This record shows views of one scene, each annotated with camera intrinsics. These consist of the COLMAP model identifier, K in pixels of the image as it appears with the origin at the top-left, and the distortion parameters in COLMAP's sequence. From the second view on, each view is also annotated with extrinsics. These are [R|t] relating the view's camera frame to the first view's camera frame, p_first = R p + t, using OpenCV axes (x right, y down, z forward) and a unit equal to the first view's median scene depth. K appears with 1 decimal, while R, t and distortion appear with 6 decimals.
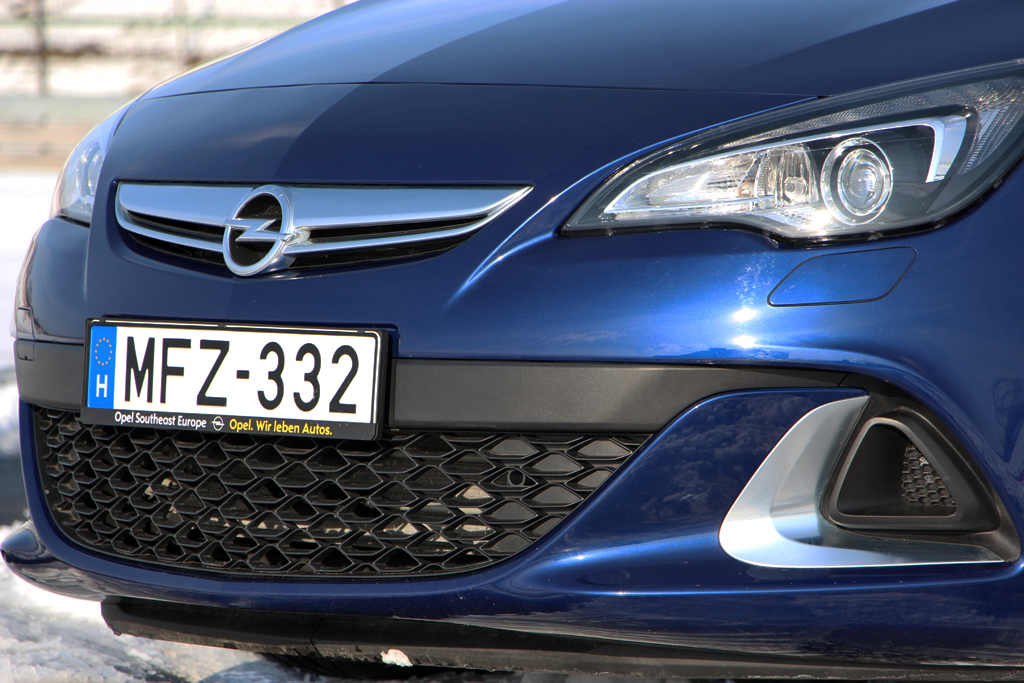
lens RADIAL K [[6188.2, 0, 512.0], [0, 6188.2, 341.5], [0, 0, 1]] dist [2.503976, -12.260670]
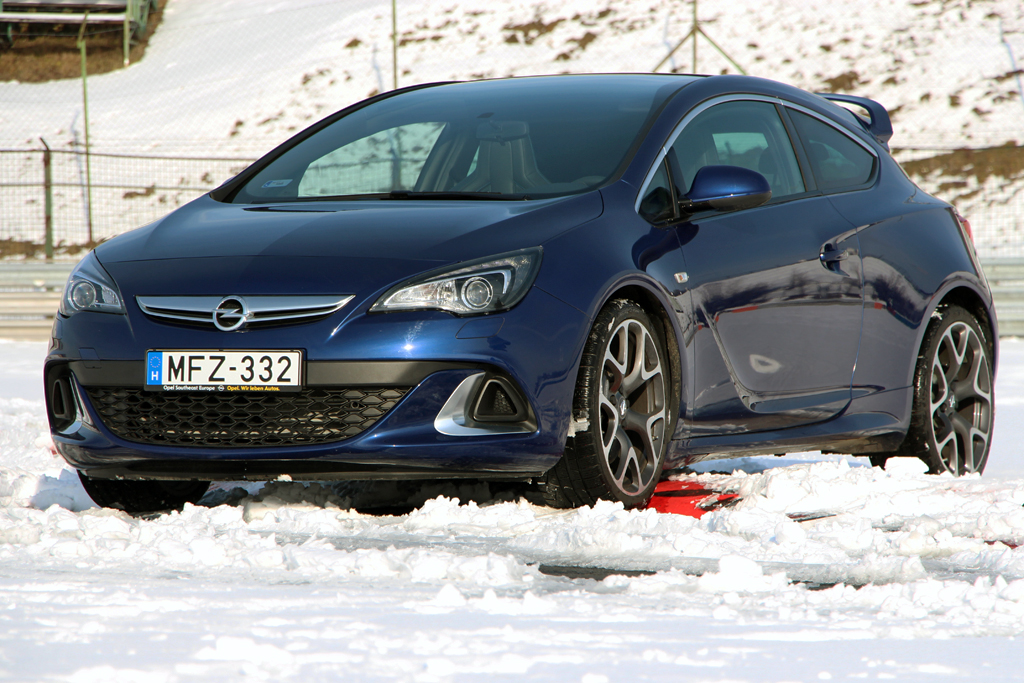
lens RADIAL K [[6188.2, 0, 512.0], [0, 6188.2, 341.5], [0, 0, 1]] dist [2.503976, -12.260670]
pose [[0.924657, -0.004516, 0.380773, -0.931003], [0.015929, 0.999513, -0.026829, 0.065946], [-0.380467, 0.030873, 0.924279, -1.451881]]
